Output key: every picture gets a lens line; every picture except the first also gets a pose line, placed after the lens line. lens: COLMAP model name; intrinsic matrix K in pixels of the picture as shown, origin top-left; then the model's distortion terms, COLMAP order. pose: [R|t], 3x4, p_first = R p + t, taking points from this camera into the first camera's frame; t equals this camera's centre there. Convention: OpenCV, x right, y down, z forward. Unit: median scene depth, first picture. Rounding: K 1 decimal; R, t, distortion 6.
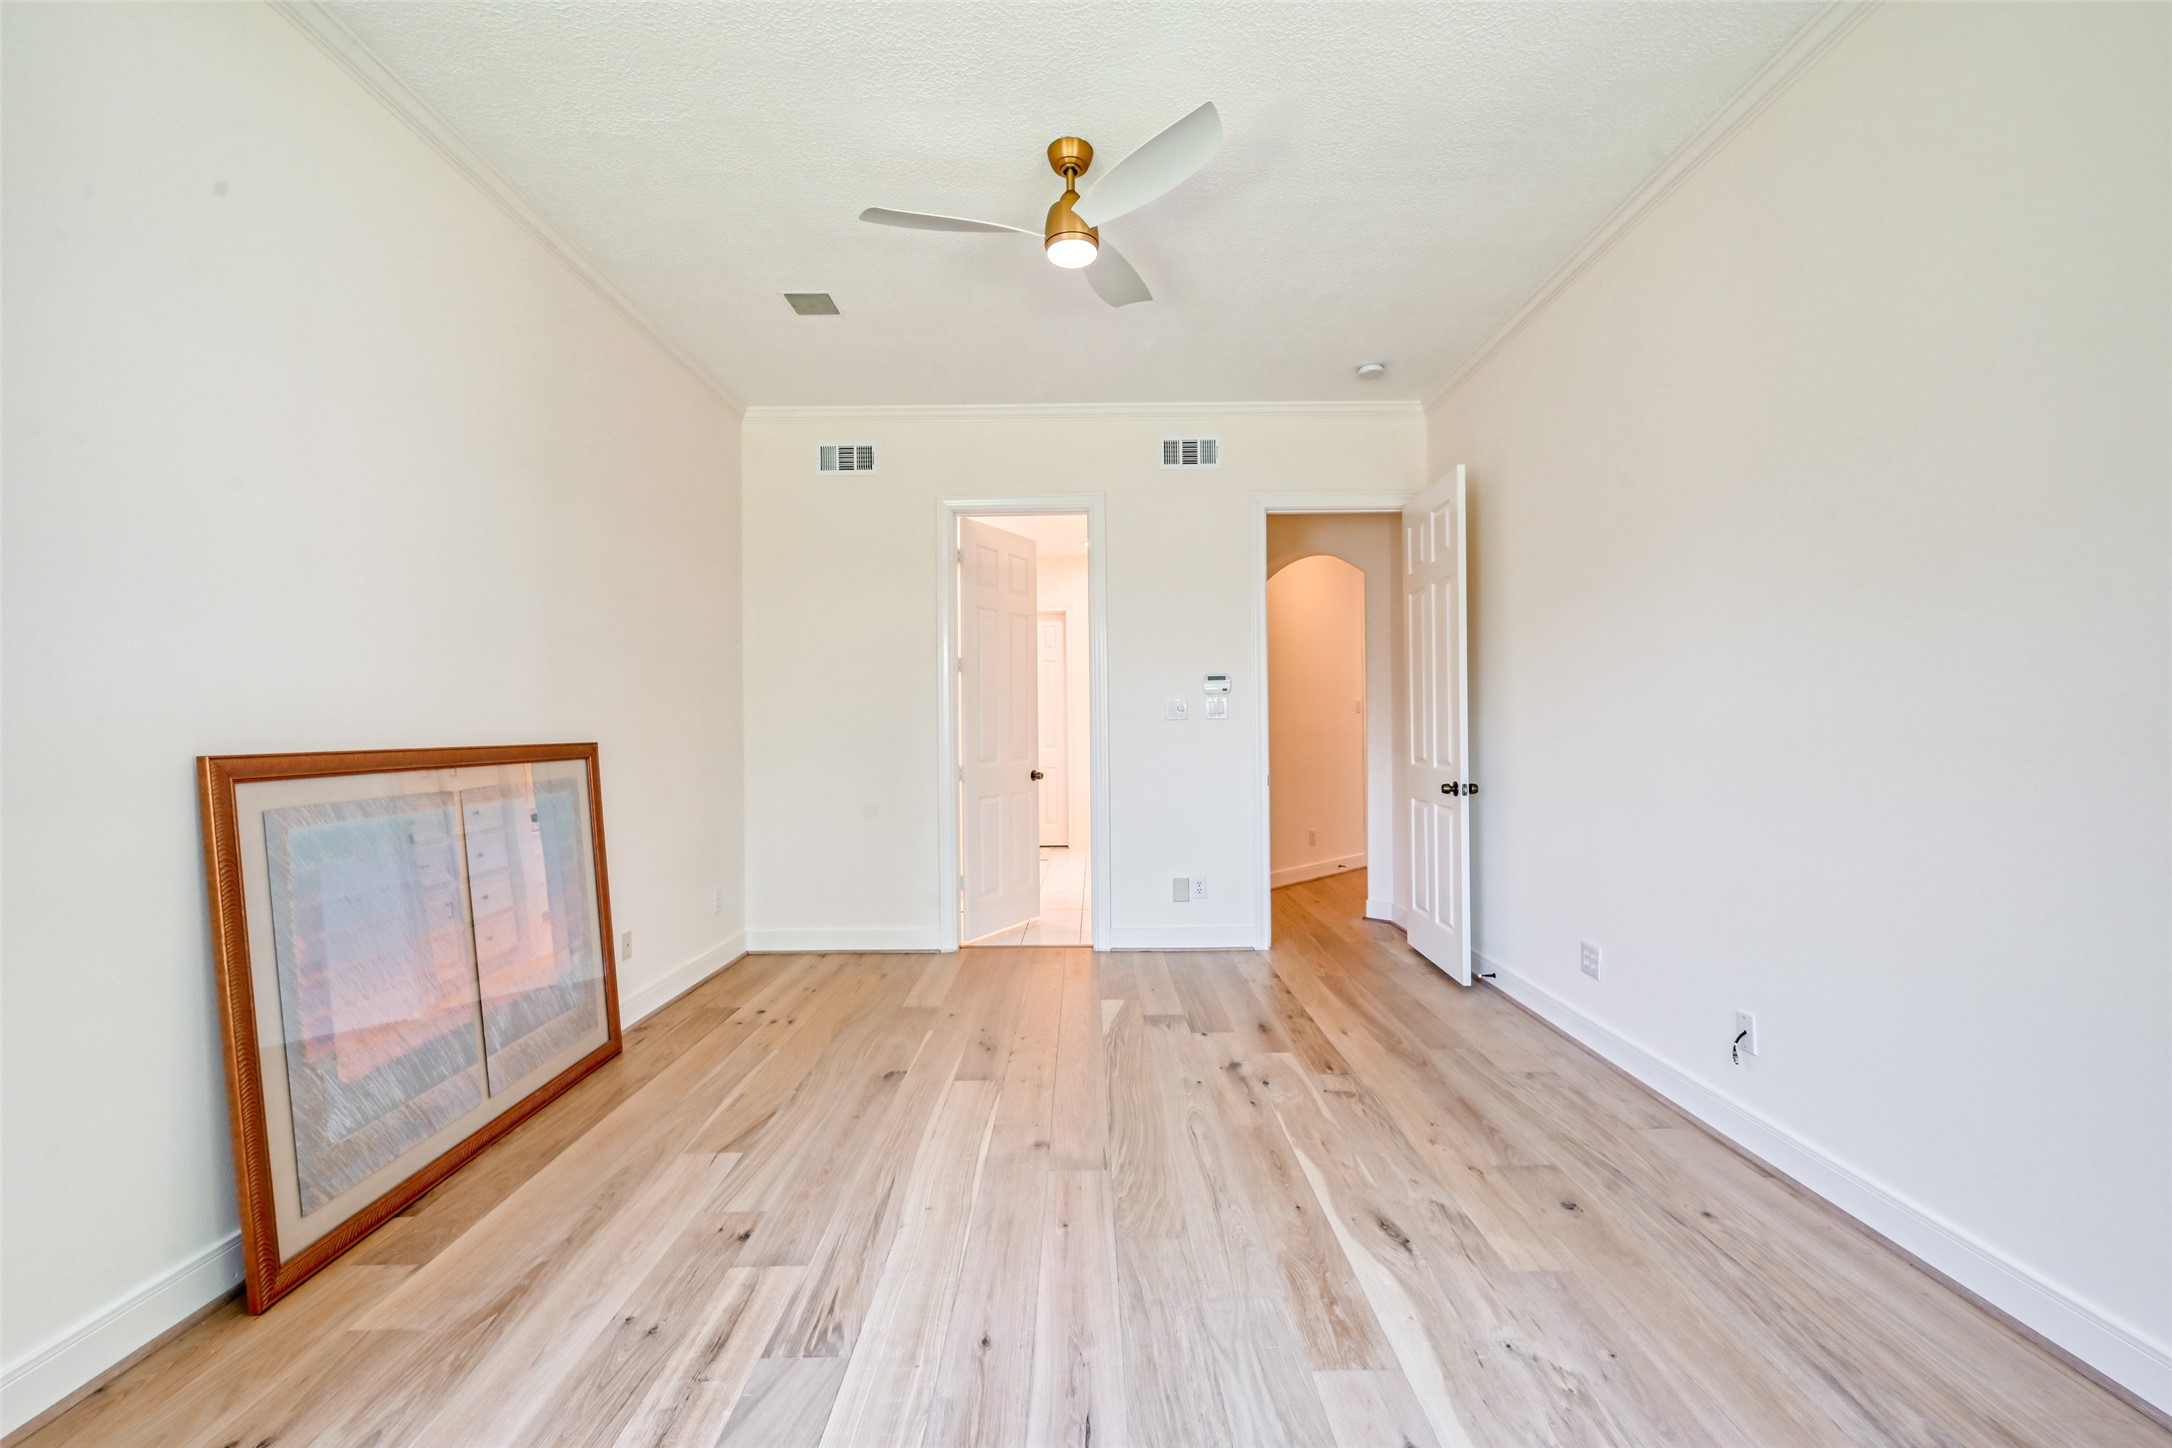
lens RADIAL K [[882.3, 0, 1086.0], [0, 882.3, 724.0], [0, 0, 1]] dist [0.001150, 0.000096]
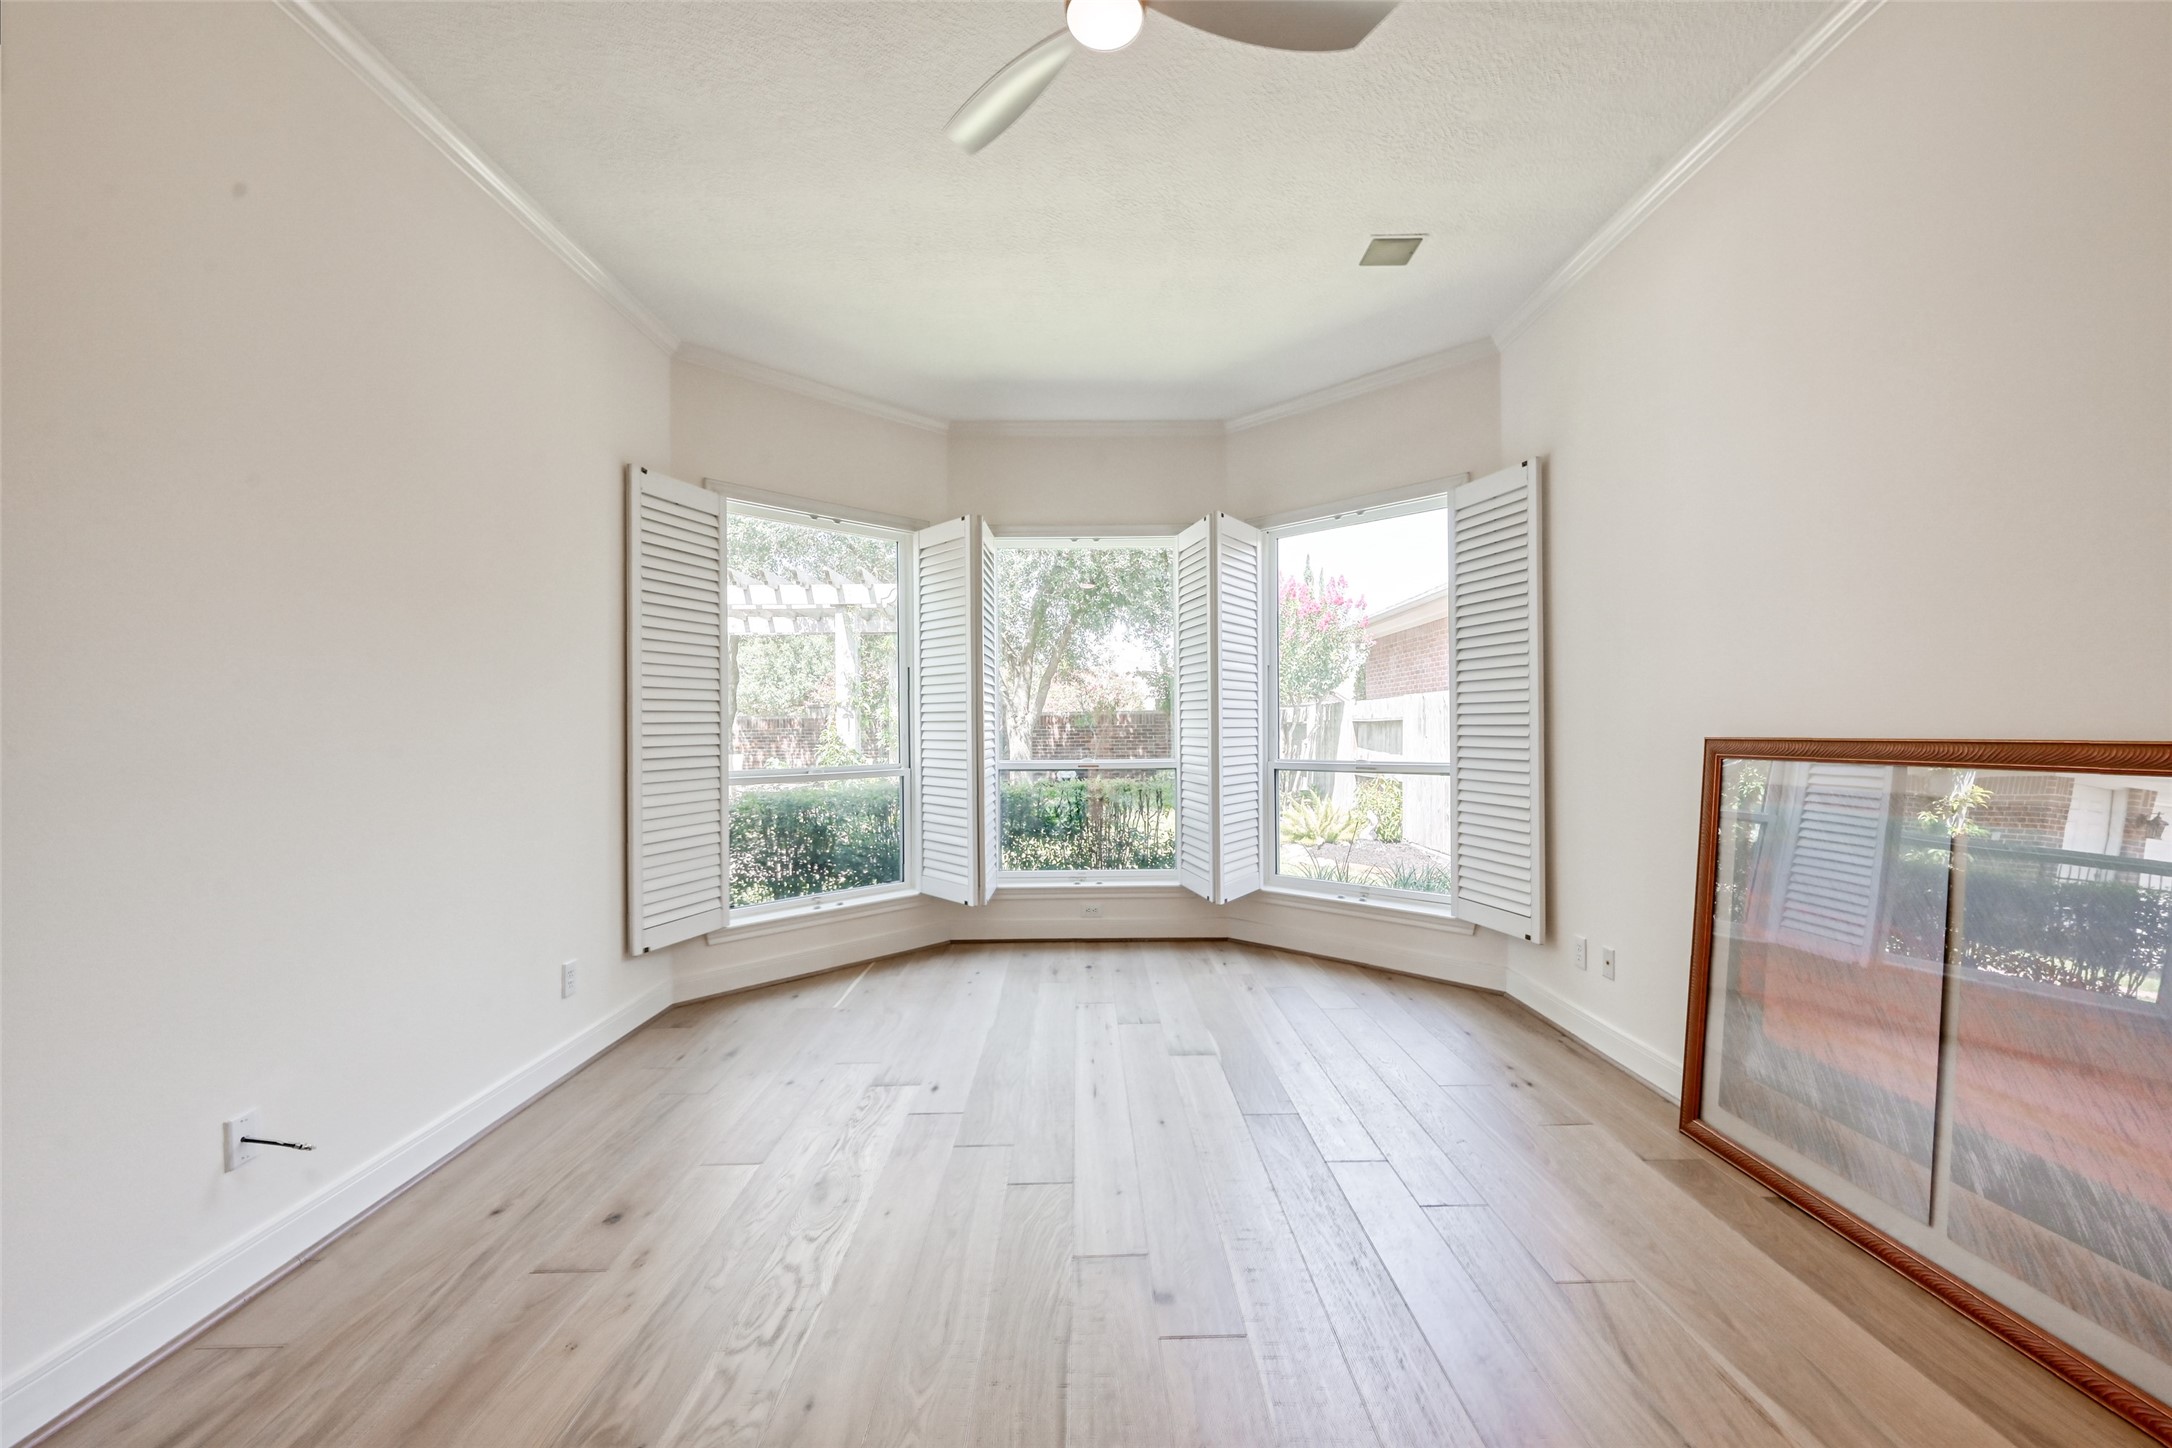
lens RADIAL K [[882.3, 0, 1086.0], [0, 882.3, 724.0], [0, 0, 1]] dist [0.001150, 0.000096]
pose [[-0.999830, 0.018232, -0.002733, 0.008662], [0.018257, 0.999790, -0.009356, 0.007810], [0.002562, -0.009404, -0.999952, 1.850200]]
